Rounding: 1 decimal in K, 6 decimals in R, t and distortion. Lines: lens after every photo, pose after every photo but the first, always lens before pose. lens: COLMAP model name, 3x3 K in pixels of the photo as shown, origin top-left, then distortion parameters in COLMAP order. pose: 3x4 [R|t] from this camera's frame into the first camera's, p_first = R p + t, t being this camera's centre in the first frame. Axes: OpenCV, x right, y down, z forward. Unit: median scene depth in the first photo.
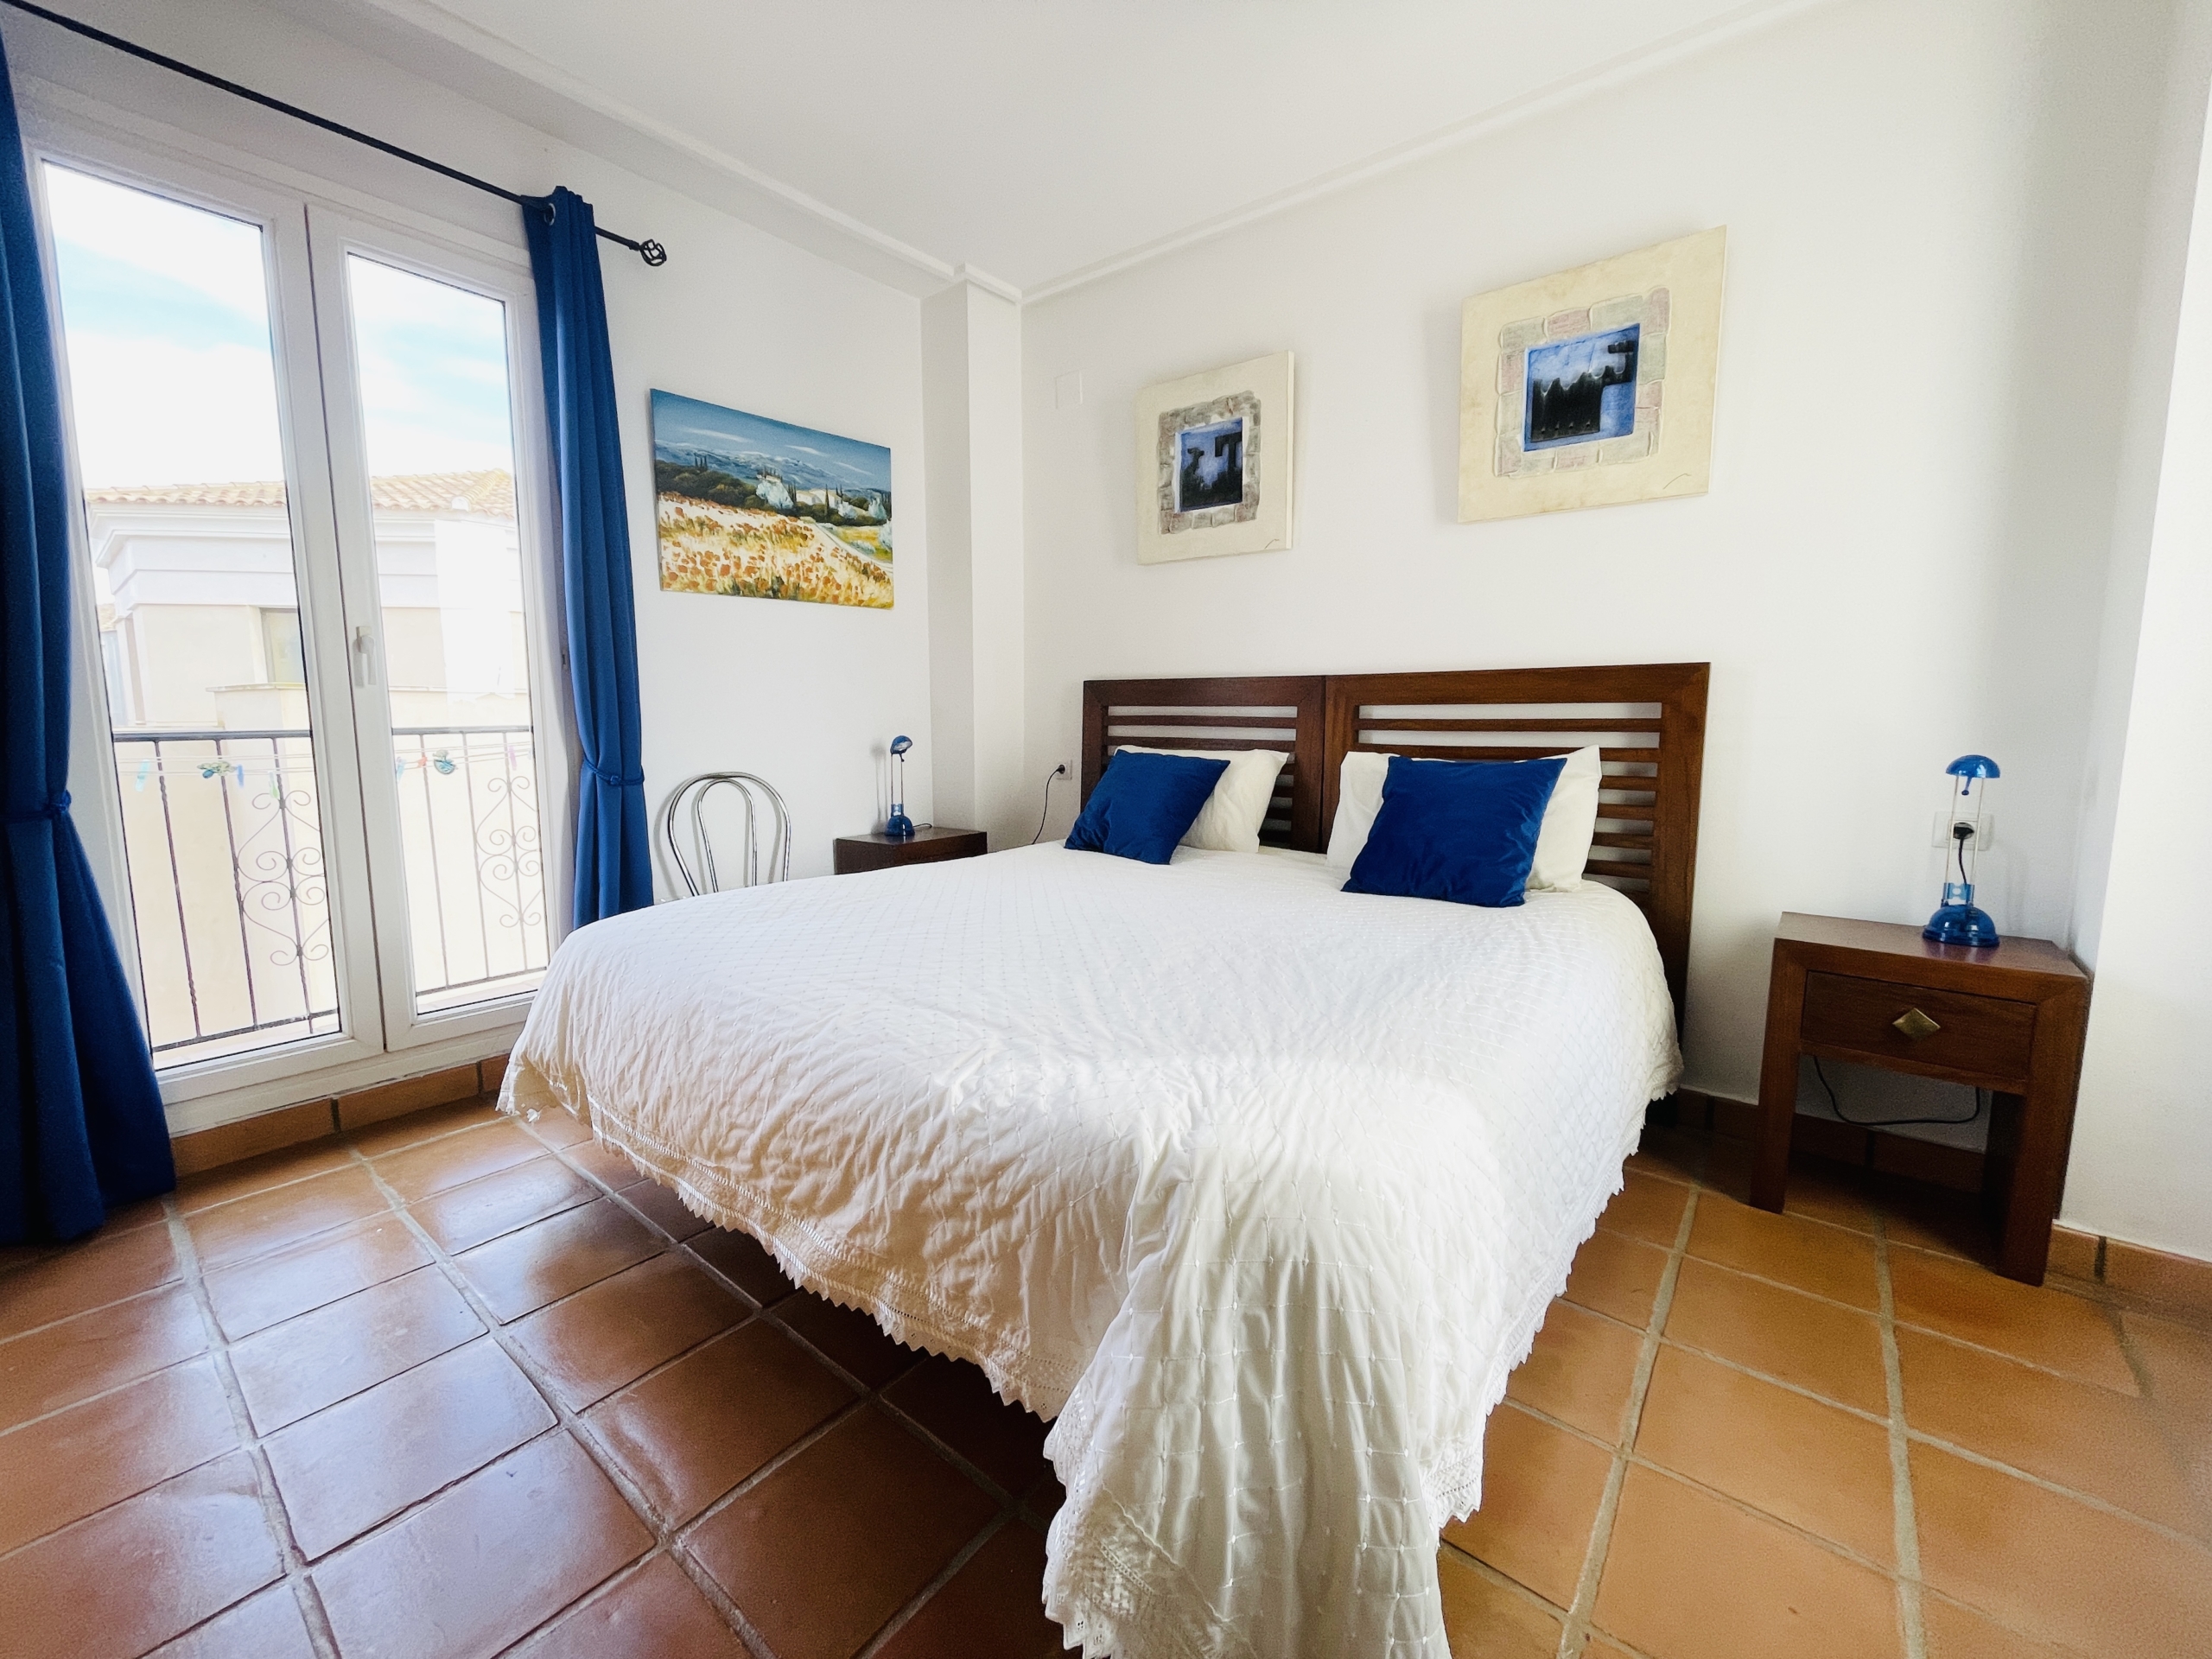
lens RADIAL K [[889.7, 0, 1128.6], [0, 889.7, 820.8], [0, 0, 1]] dist [-0.003421, 0.000772]
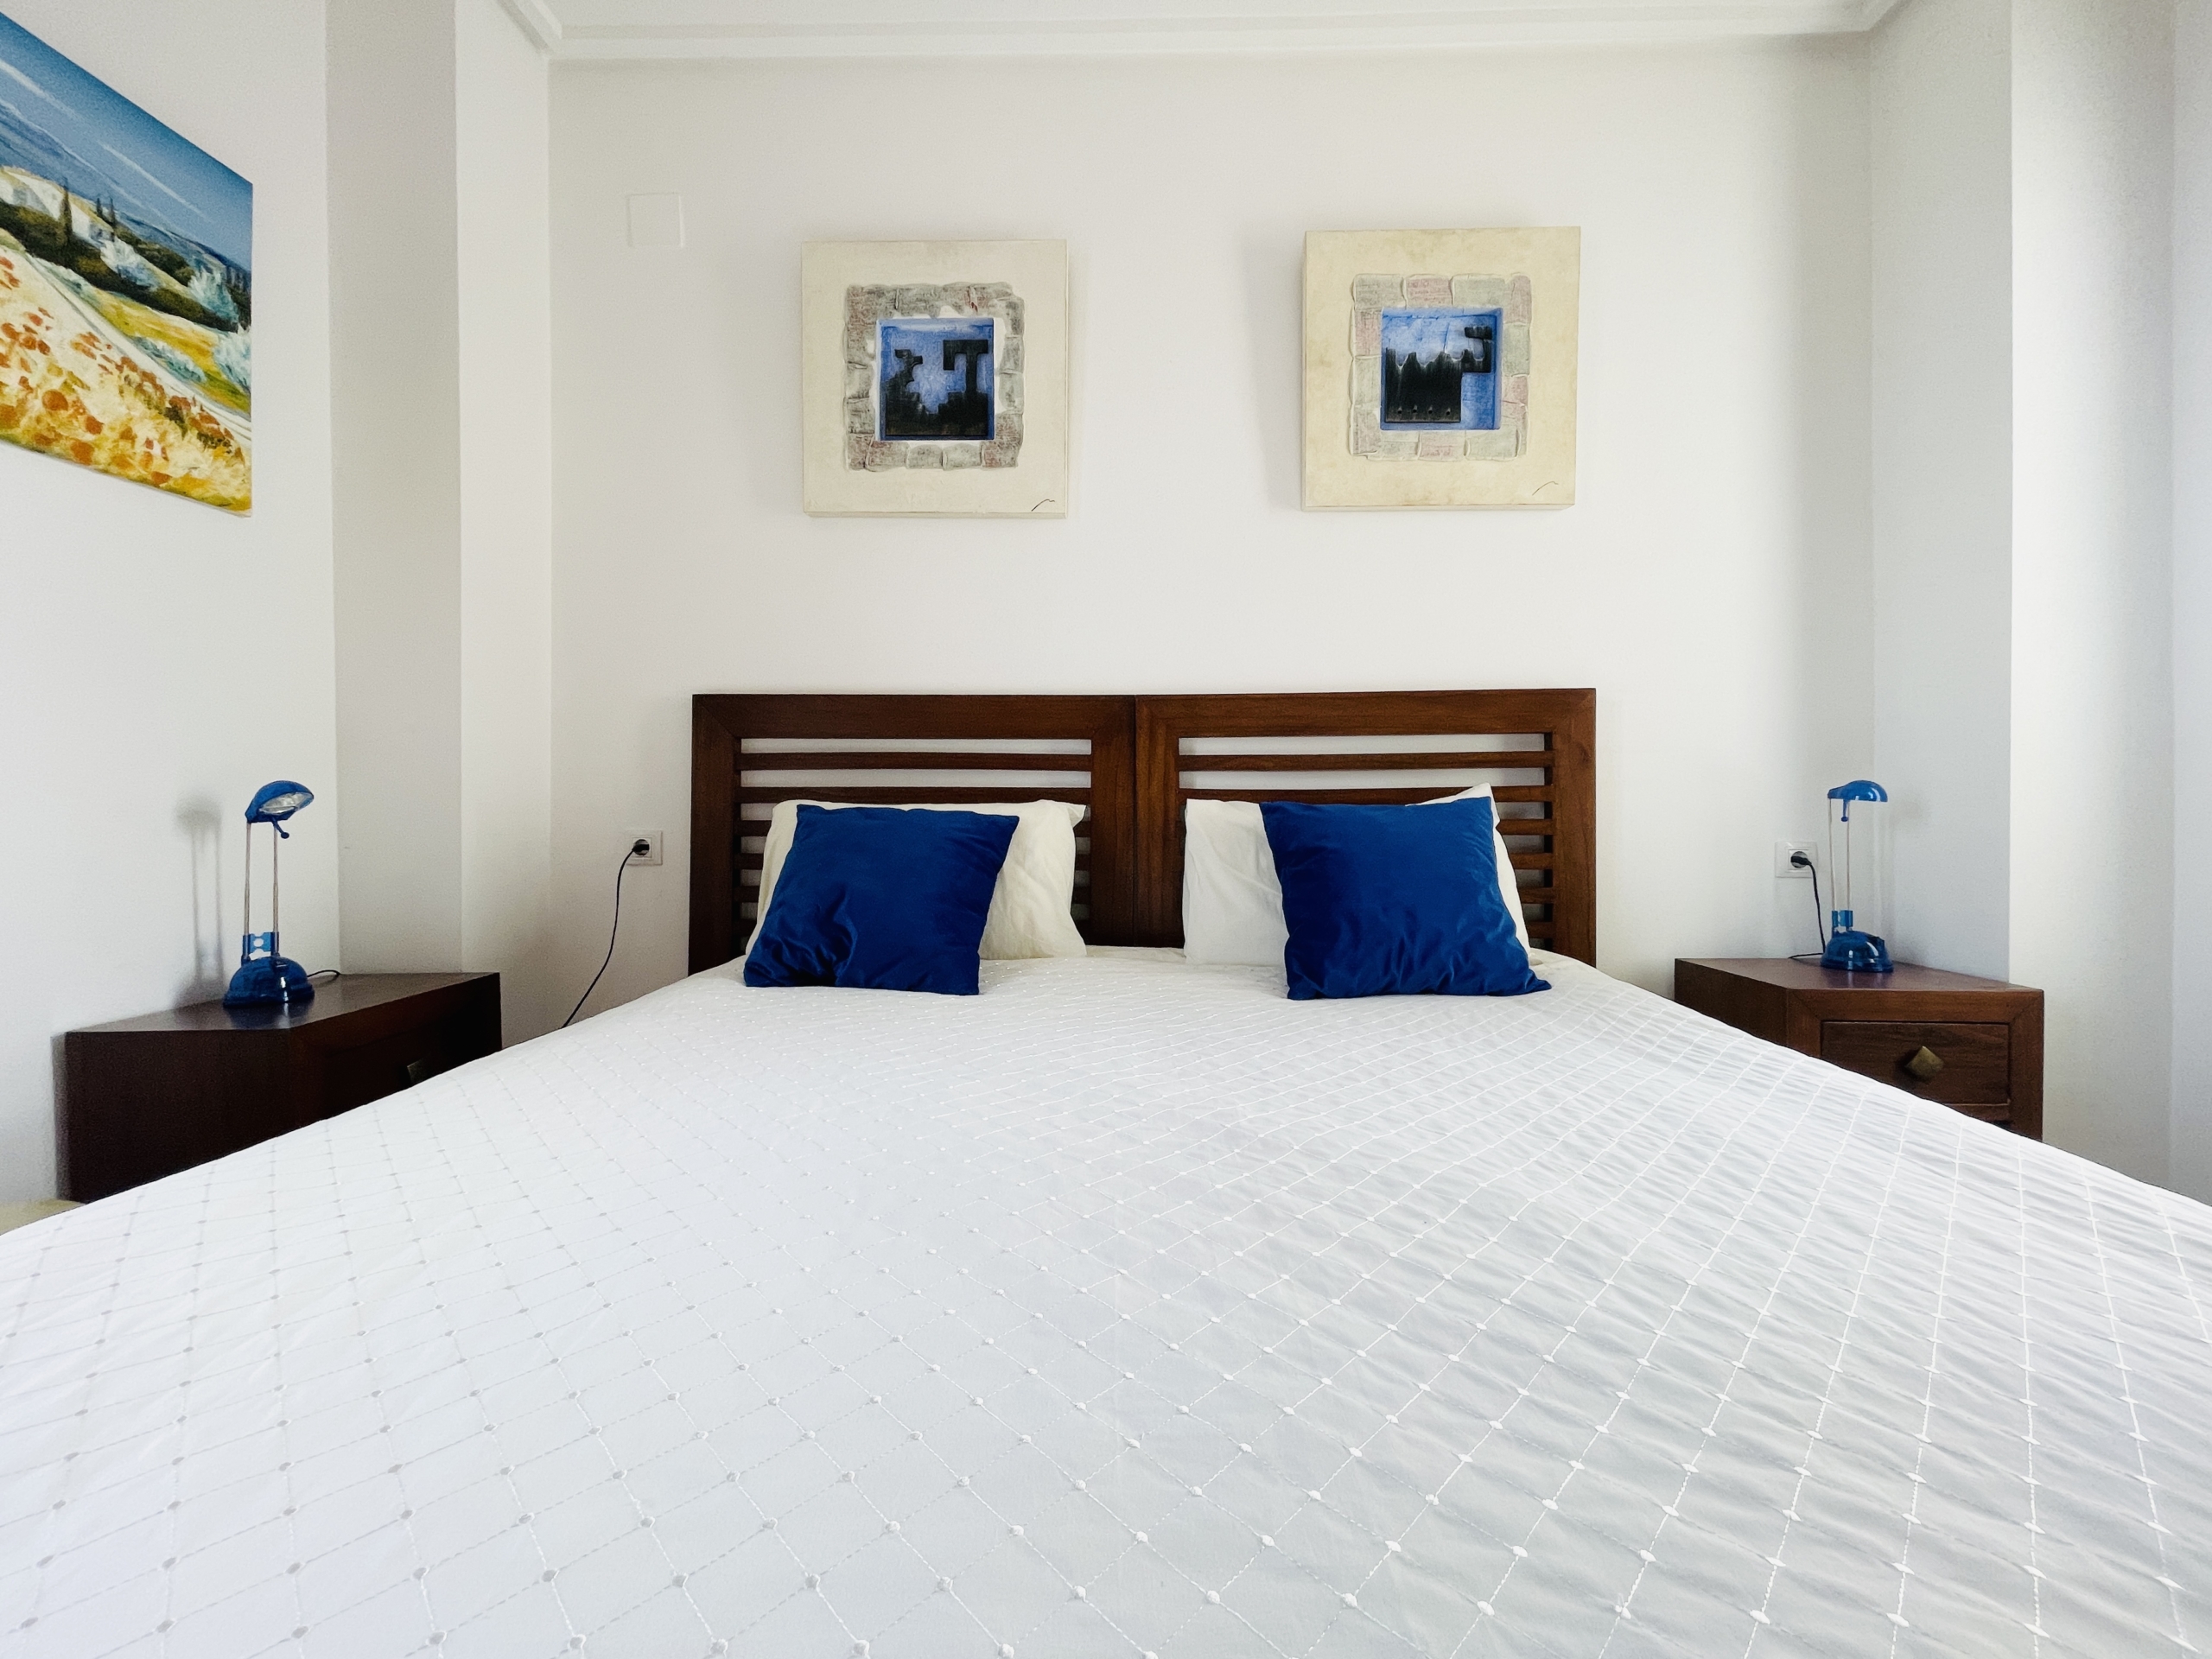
lens RADIAL K [[889.7, 0, 1112.0], [0, 889.7, 813.7], [0, 0, 1]] dist [-0.003421, 0.000772]
pose [[0.805355, -0.009224, 0.592720, -0.203251], [0.076090, 0.993216, -0.087931, -0.007700], [-0.587888, 0.115916, 0.800594, 0.433416]]
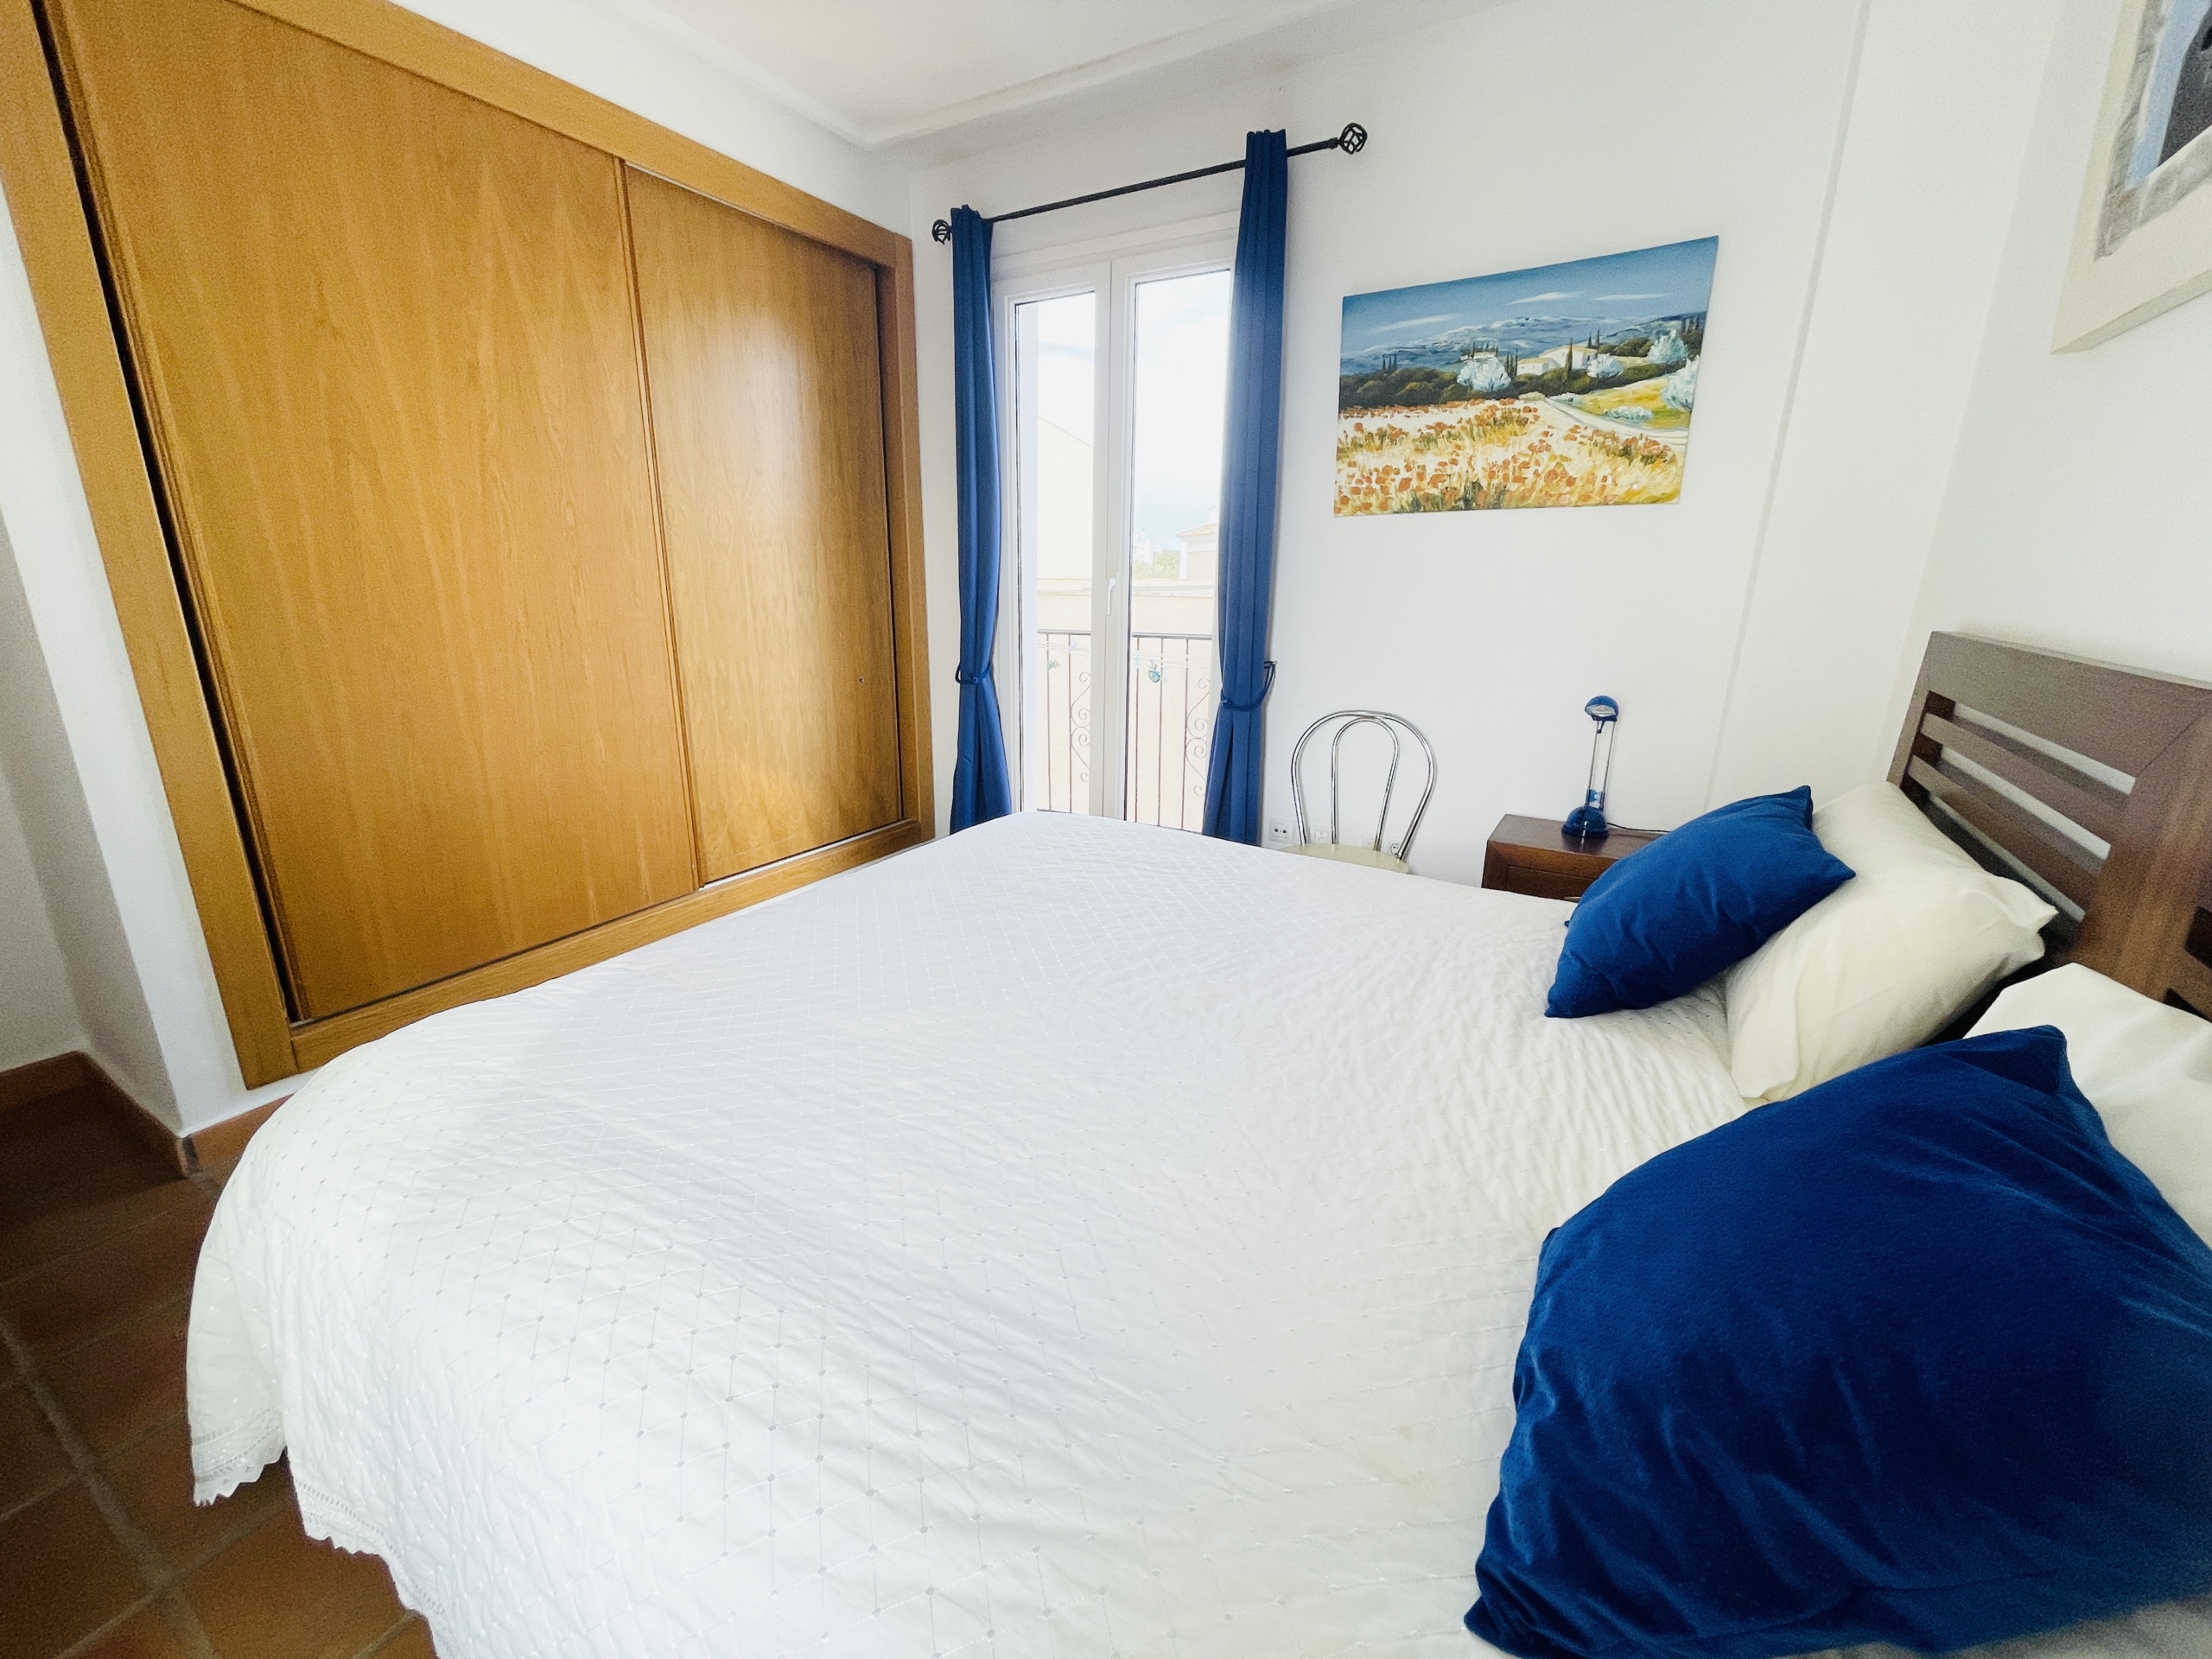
lens RADIAL K [[889.7, 0, 1114.7], [0, 889.7, 813.1], [0, 0, 1]] dist [-0.003421, 0.000772]
pose [[0.148291, 0.253076, -0.956014, 0.412511], [-0.138244, 0.962515, 0.233354, -0.129965], [0.979233, 0.097559, 0.177719, 0.574358]]
